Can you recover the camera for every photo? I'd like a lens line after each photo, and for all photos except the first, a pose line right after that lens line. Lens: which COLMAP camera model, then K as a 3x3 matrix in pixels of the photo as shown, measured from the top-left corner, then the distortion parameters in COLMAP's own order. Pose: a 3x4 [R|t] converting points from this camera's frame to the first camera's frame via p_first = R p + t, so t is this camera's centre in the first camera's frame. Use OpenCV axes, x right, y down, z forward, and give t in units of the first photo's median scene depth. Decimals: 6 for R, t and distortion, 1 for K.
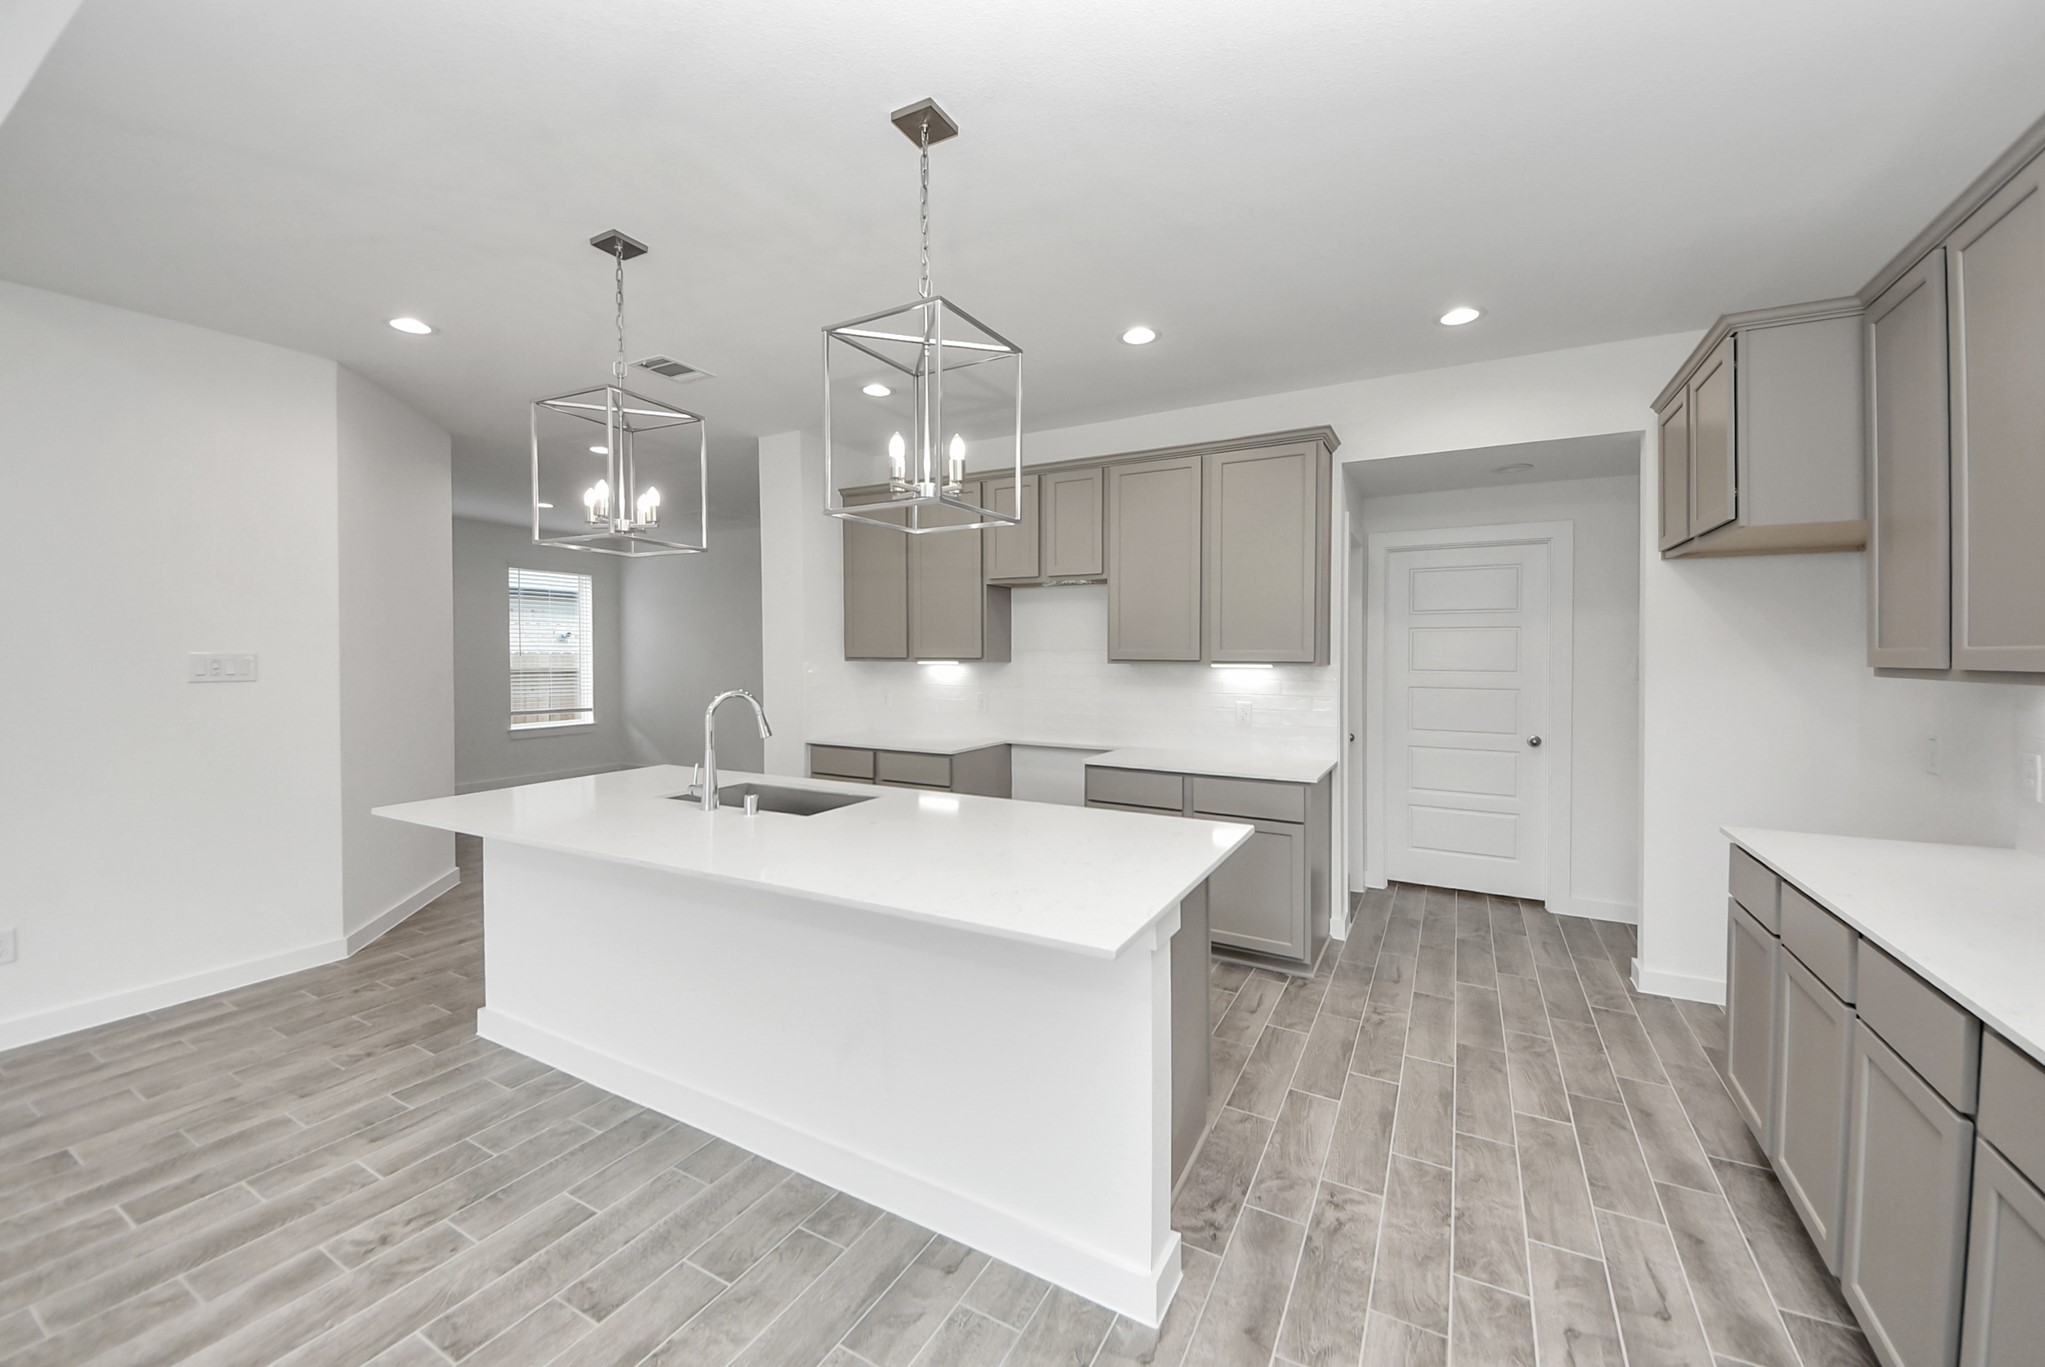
lens RADIAL K [[753.2, 0, 1003.0], [0, 753.2, 654.1], [0, 0, 1]] dist [0.001186, -0.009296]
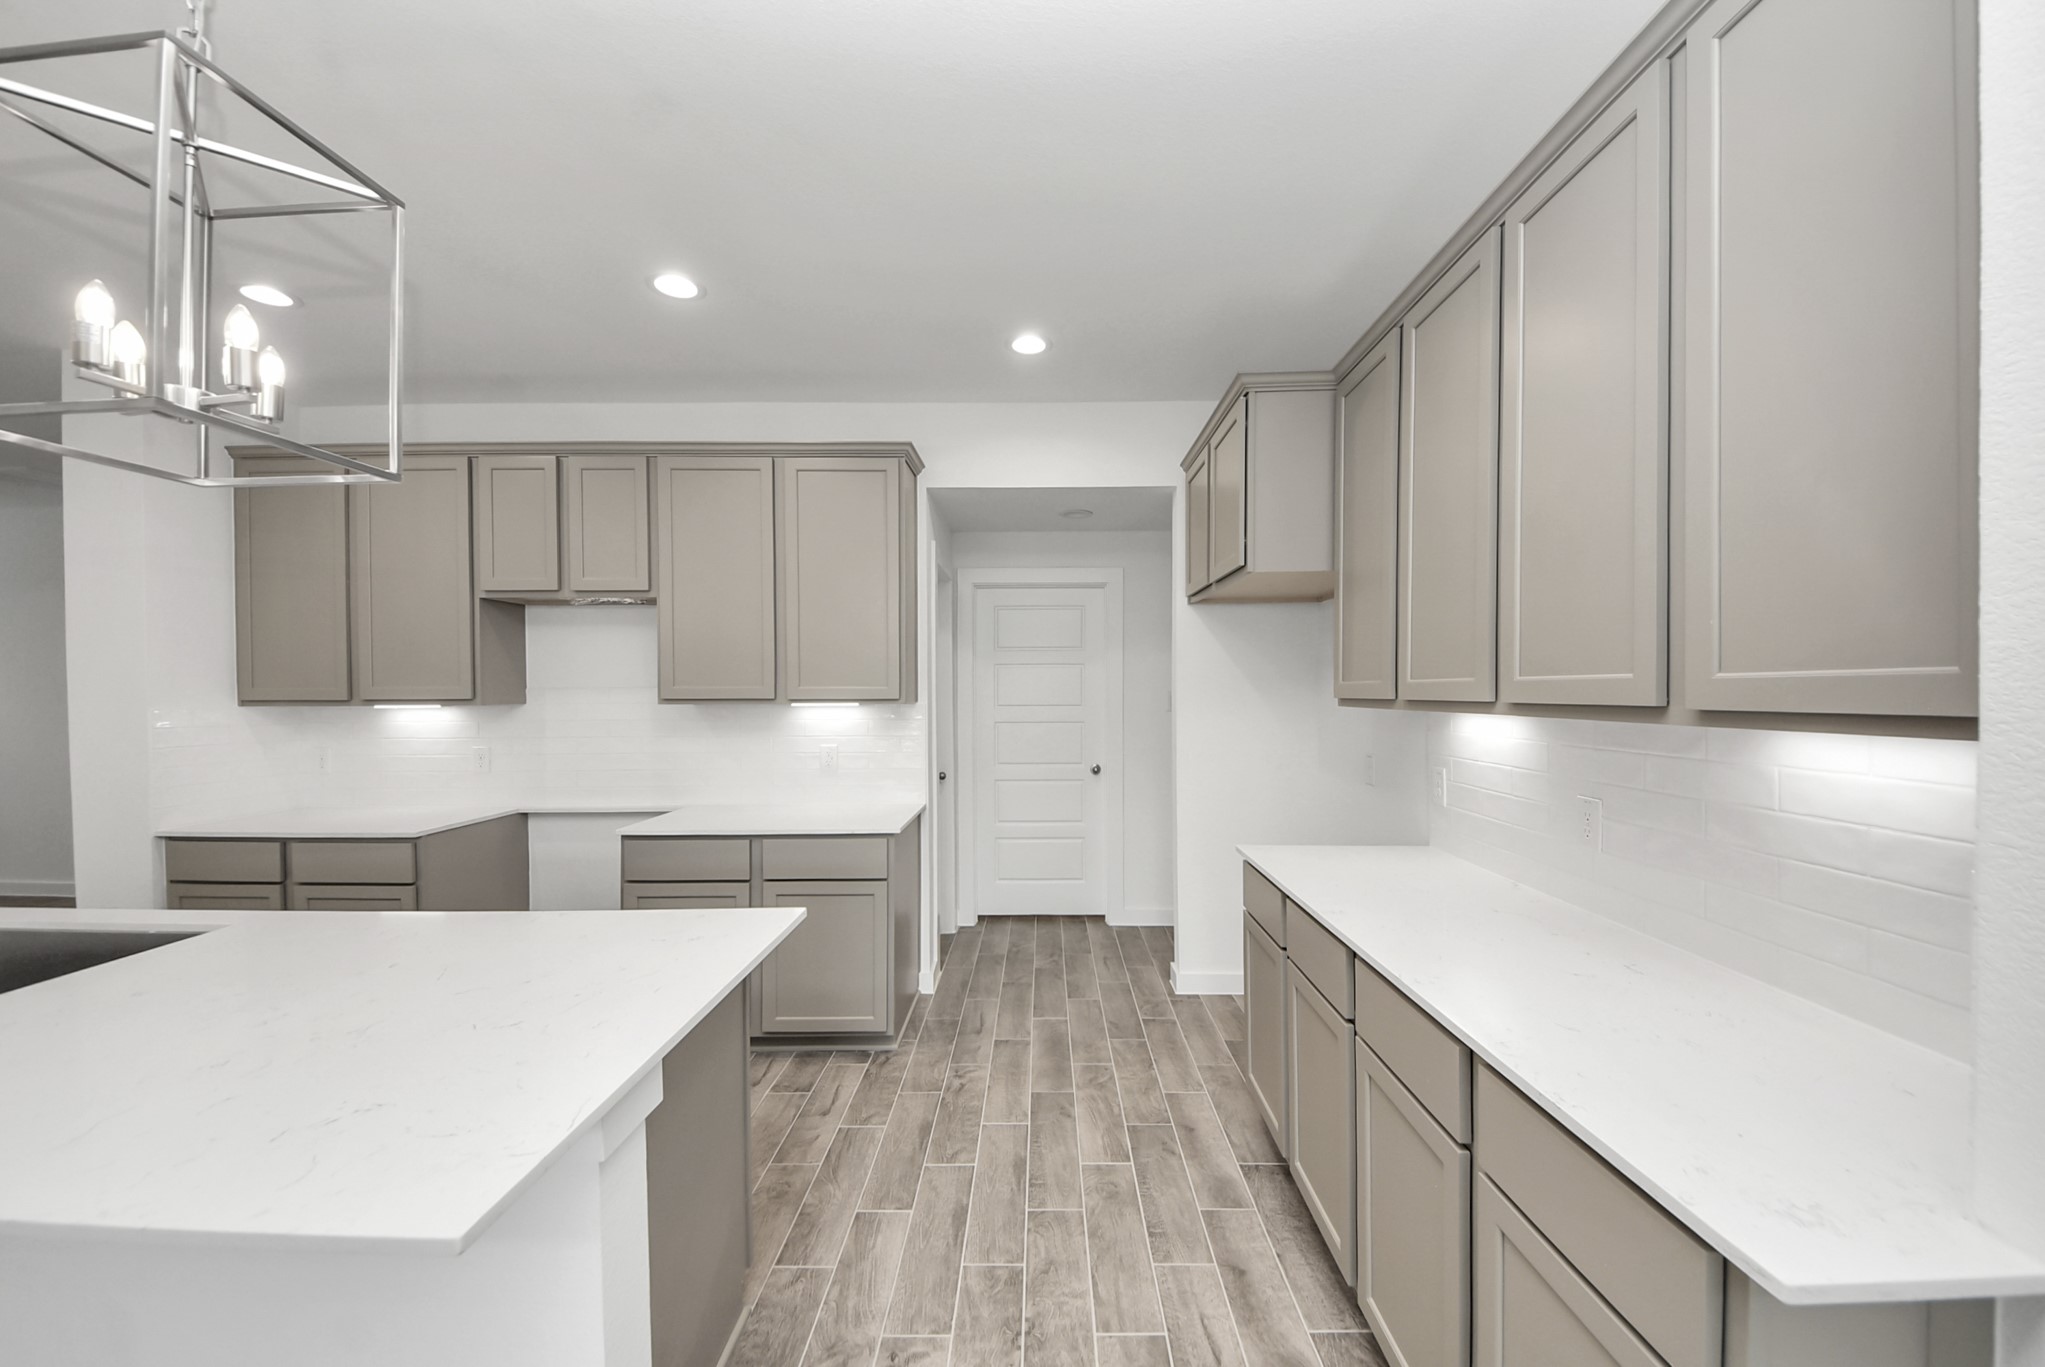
lens RADIAL K [[747.4, 0, 1029.9], [0, 747.4, 696.5], [0, 0, 1]] dist [0.028997, -0.010800]
pose [[0.865507, -0.011244, 0.500771, 0.120663], [0.008382, 0.999933, 0.007966, 0.001210], [-0.500827, -0.002697, 0.865543, 0.161689]]
